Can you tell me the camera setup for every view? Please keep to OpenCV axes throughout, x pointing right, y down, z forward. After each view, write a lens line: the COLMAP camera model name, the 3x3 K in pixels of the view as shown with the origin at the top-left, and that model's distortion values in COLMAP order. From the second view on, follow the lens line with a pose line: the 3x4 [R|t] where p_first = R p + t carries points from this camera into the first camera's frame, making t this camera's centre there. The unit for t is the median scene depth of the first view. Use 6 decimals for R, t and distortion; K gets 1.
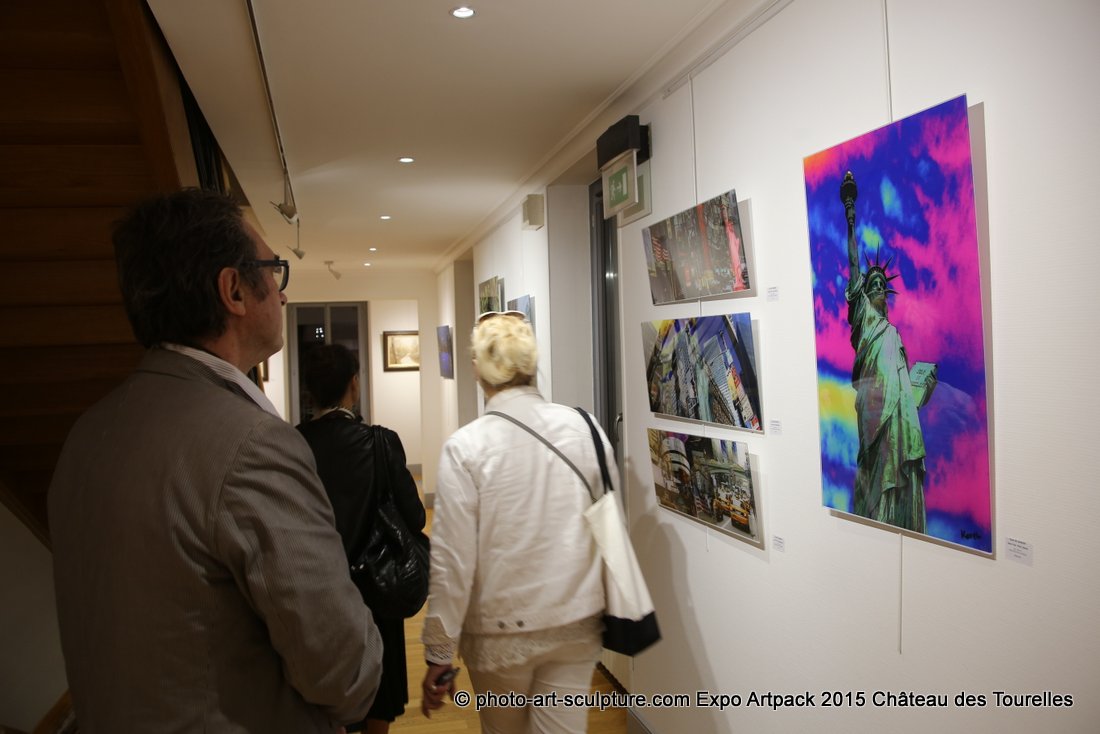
lens RADIAL K [[859.5, 0, 551.2], [0, 859.5, 367.6], [0, 0, 1]] dist [-0.066081, -0.000269]
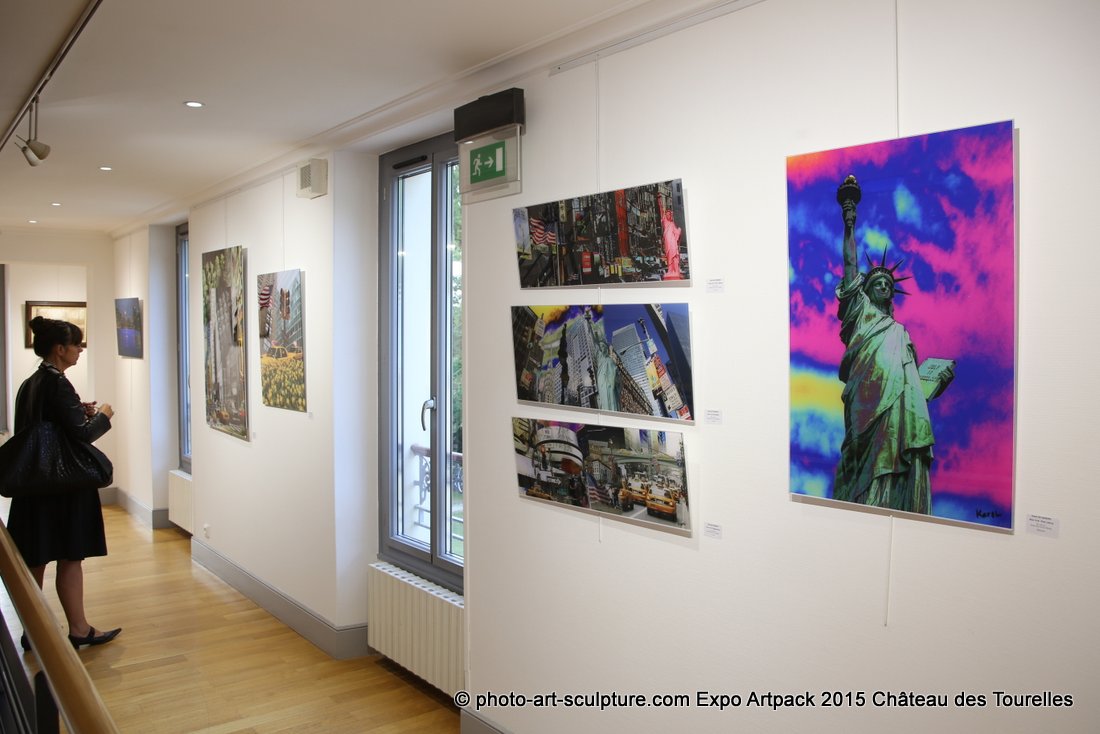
lens RADIAL K [[859.5, 0, 551.0], [0, 859.5, 361.5], [0, 0, 1]] dist [-0.066081, -0.000269]
pose [[0.912232, 0.013952, 0.409436, -0.387502], [-0.019674, 0.999759, 0.009766, -0.002659], [-0.409201, -0.016964, 0.912287, 0.172514]]
